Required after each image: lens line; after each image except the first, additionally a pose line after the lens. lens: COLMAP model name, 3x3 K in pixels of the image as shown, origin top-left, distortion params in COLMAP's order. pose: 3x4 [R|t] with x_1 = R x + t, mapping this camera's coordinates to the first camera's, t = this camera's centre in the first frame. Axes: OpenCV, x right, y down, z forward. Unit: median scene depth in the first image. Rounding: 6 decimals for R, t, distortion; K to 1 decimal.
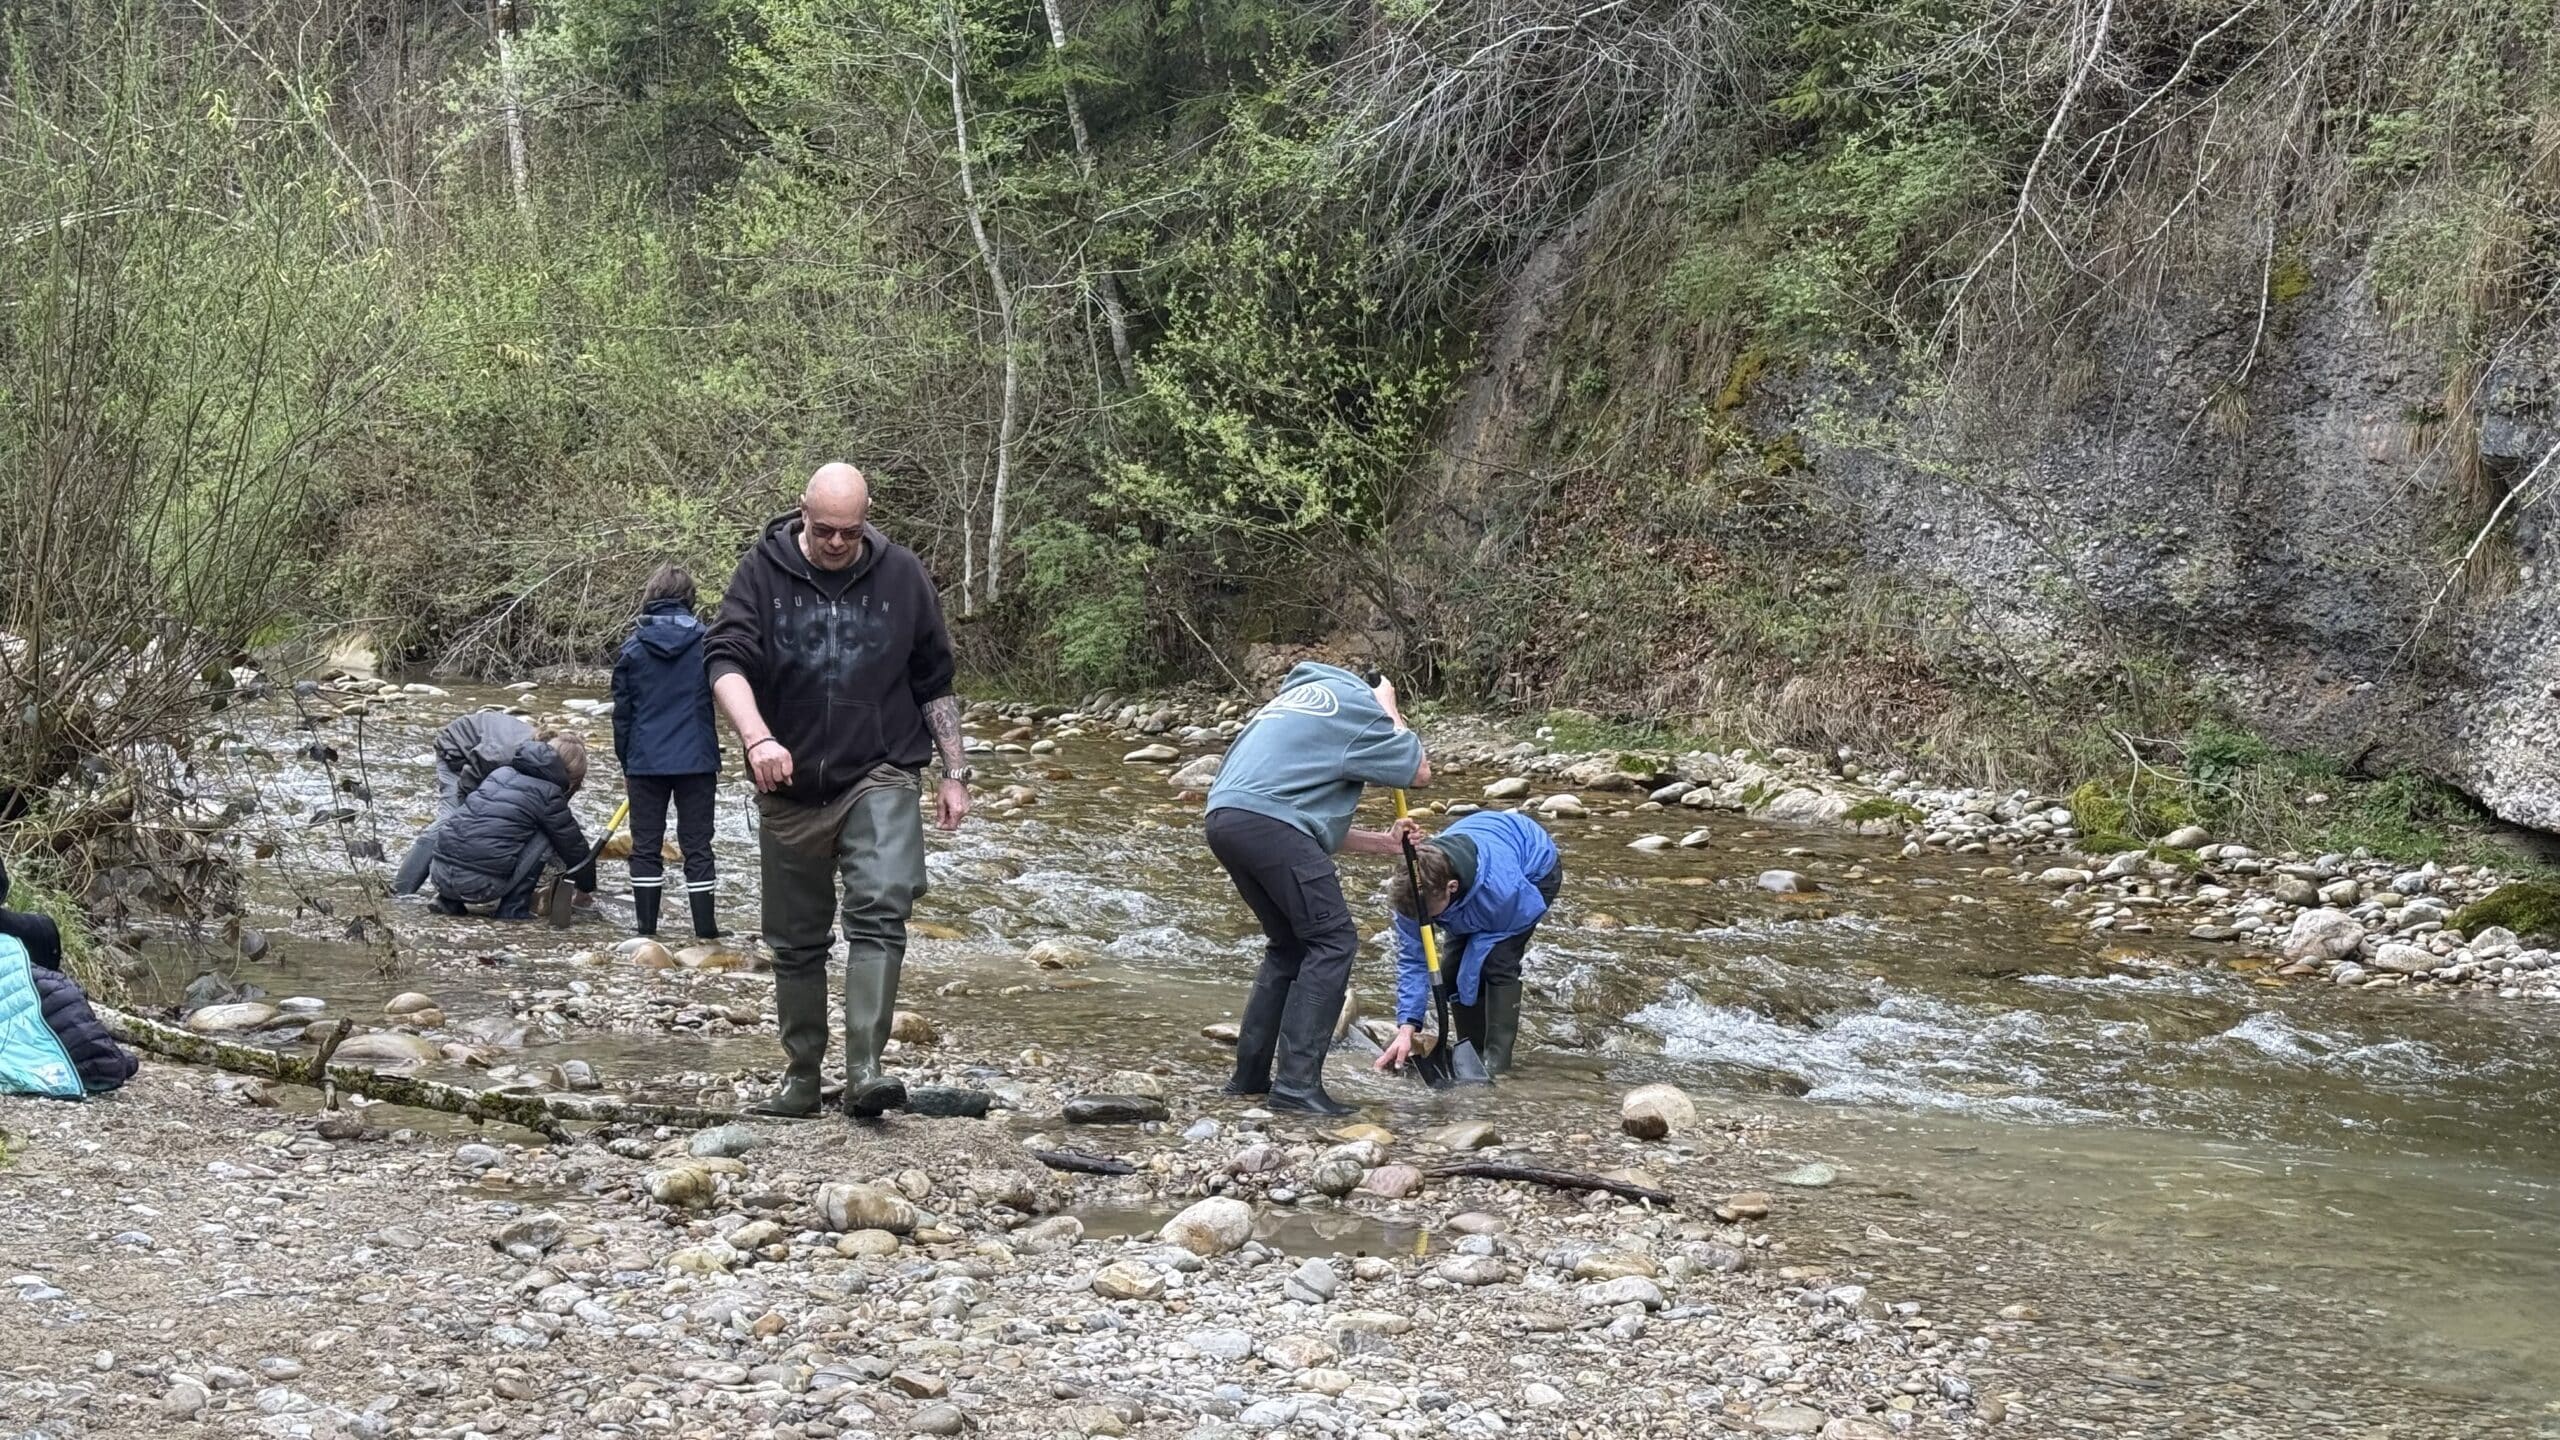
lens RADIAL K [[3555.9, 0, 1264.0], [0, 3555.9, 702.4], [0, 0, 1]] dist [0.066020, 0.000000]
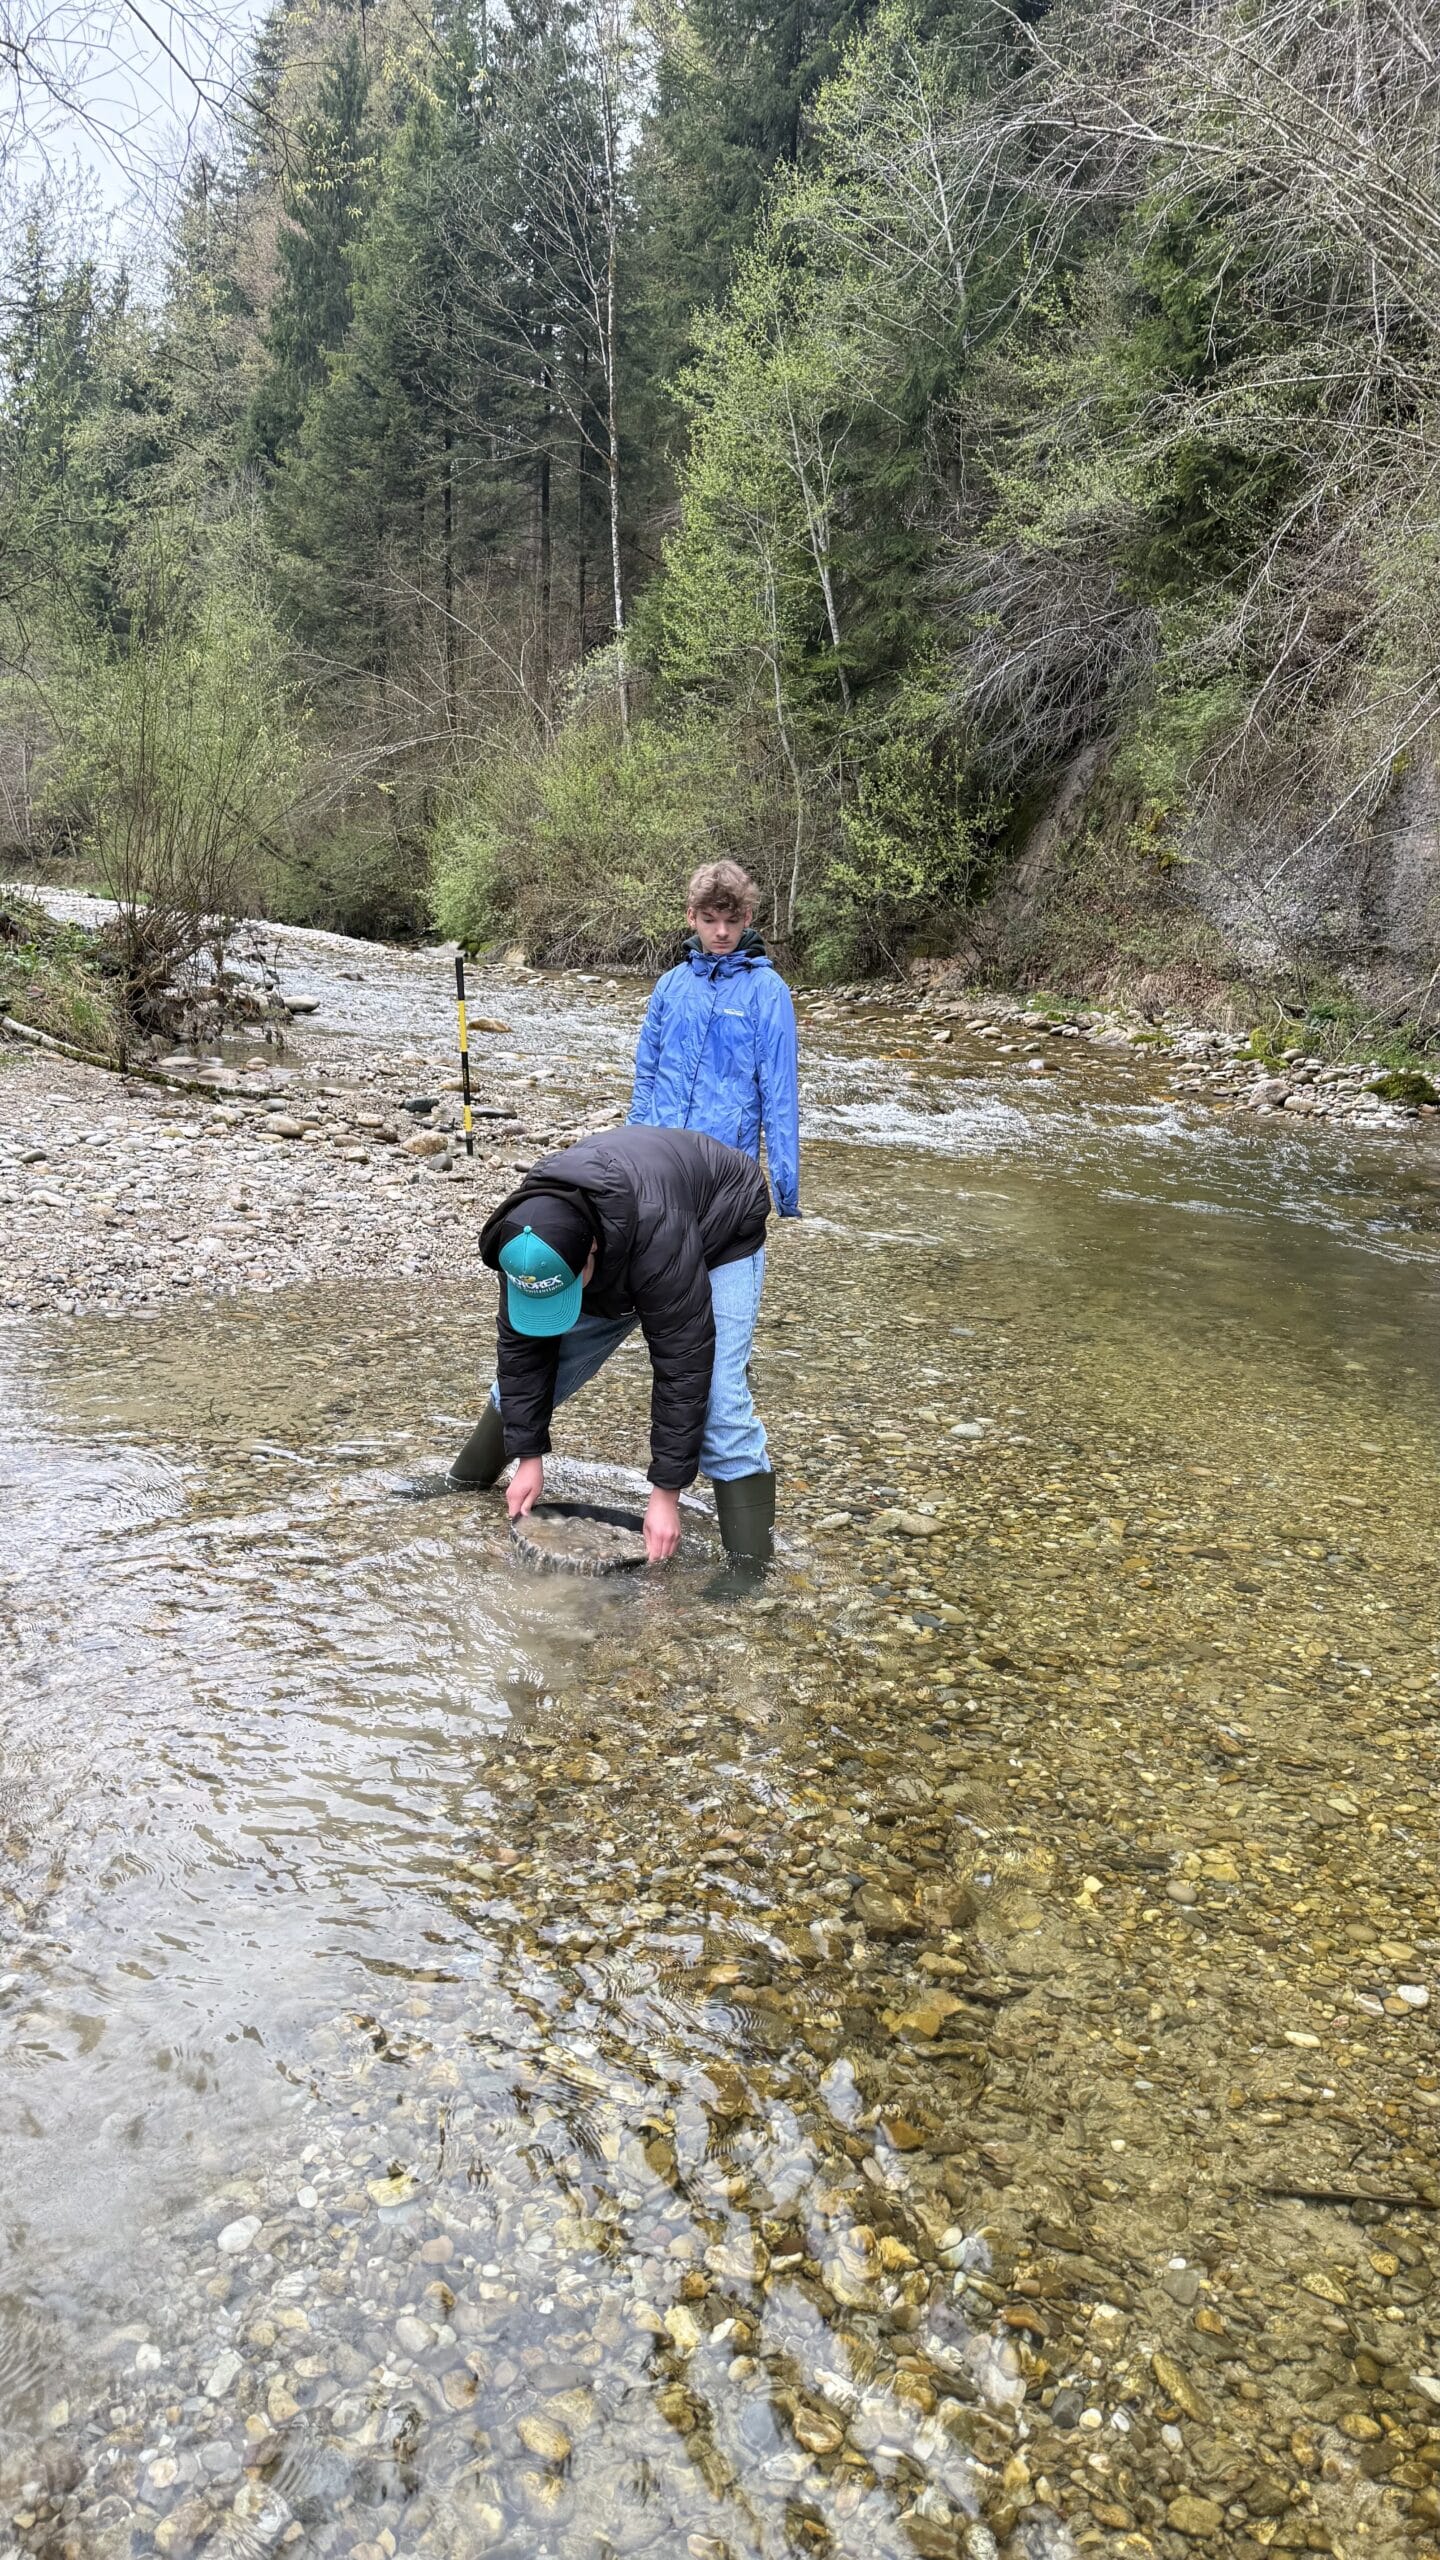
lens RADIAL K [[1783.8, 0, 682.0], [0, 1783.8, 1283.2], [0, 0, 1]] dist [0.068996, -0.097635]
pose [[0.972833, 0.066888, -0.221633, 0.139662], [-0.032810, 0.987524, 0.154014, 0.018175], [0.229169, -0.142558, 0.962891, -0.032218]]
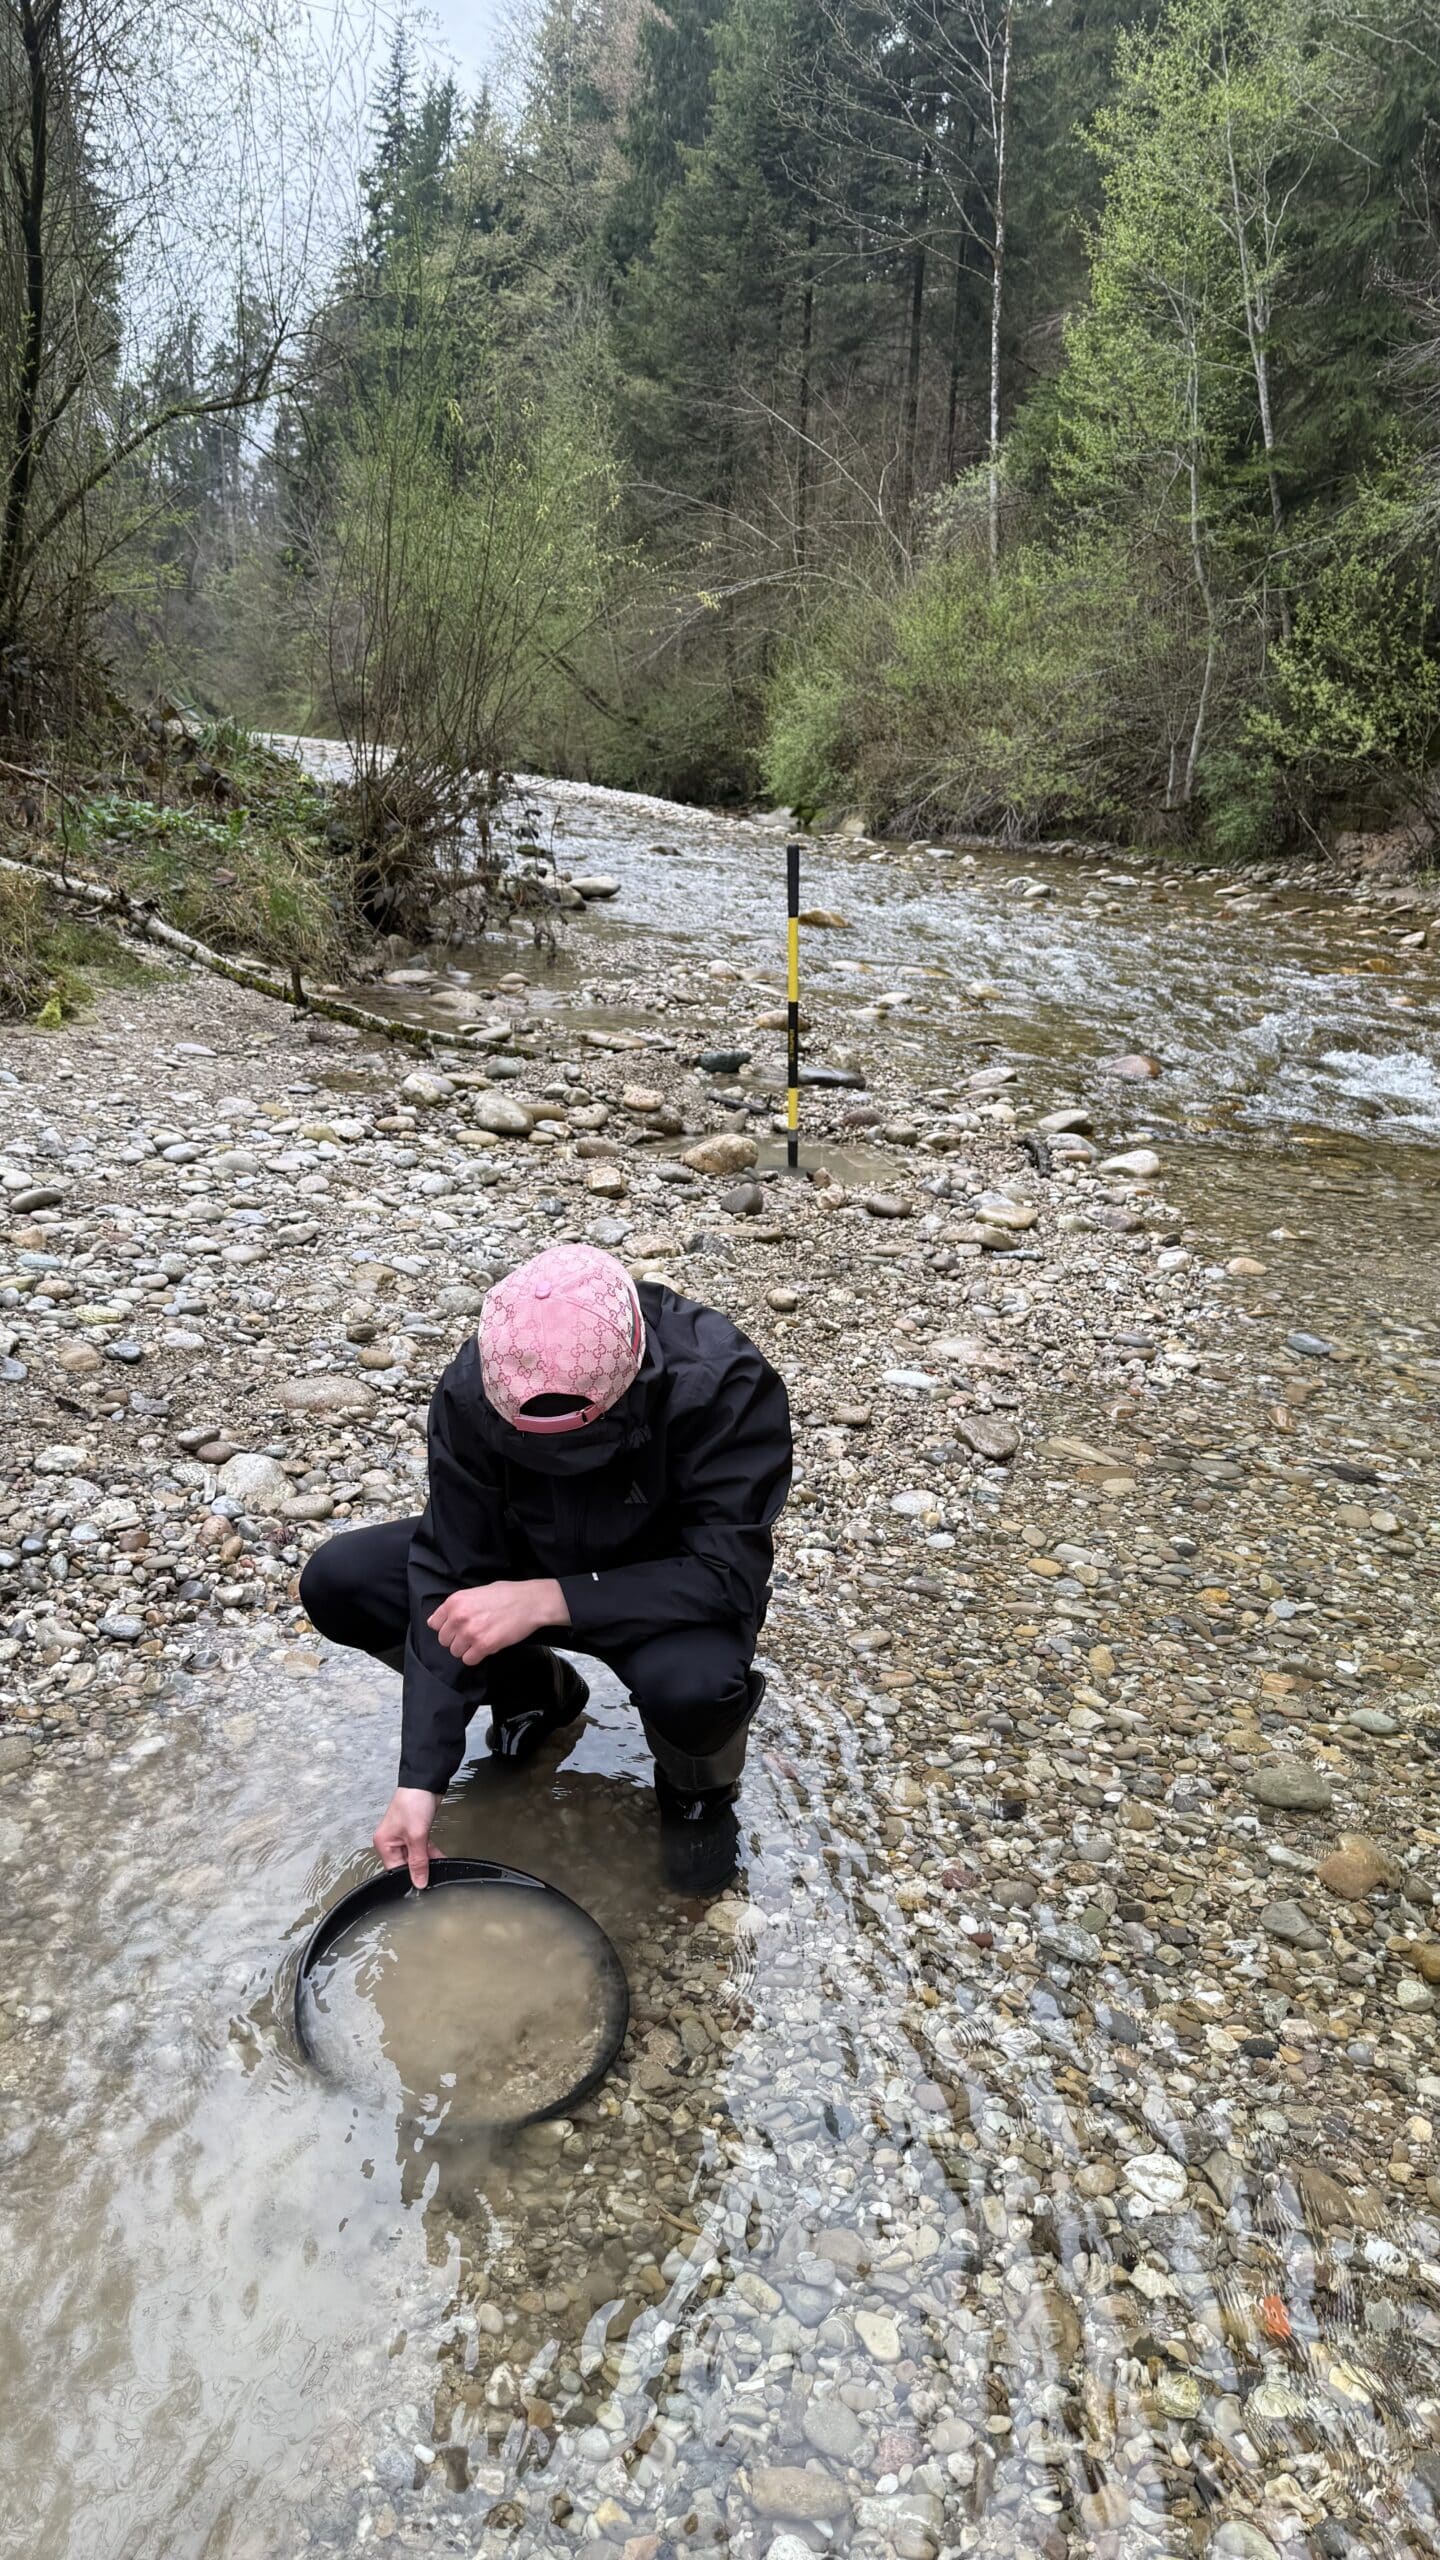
lens RADIAL K [[1783.8, 0, 679.0], [0, 1783.8, 1274.7], [0, 0, 1]] dist [0.068996, -0.097635]
pose [[0.914240, 0.137927, -0.380974, 0.084314], [-0.051645, 0.972275, 0.228067, 0.011008], [0.401869, -0.188833, 0.896016, 0.116411]]
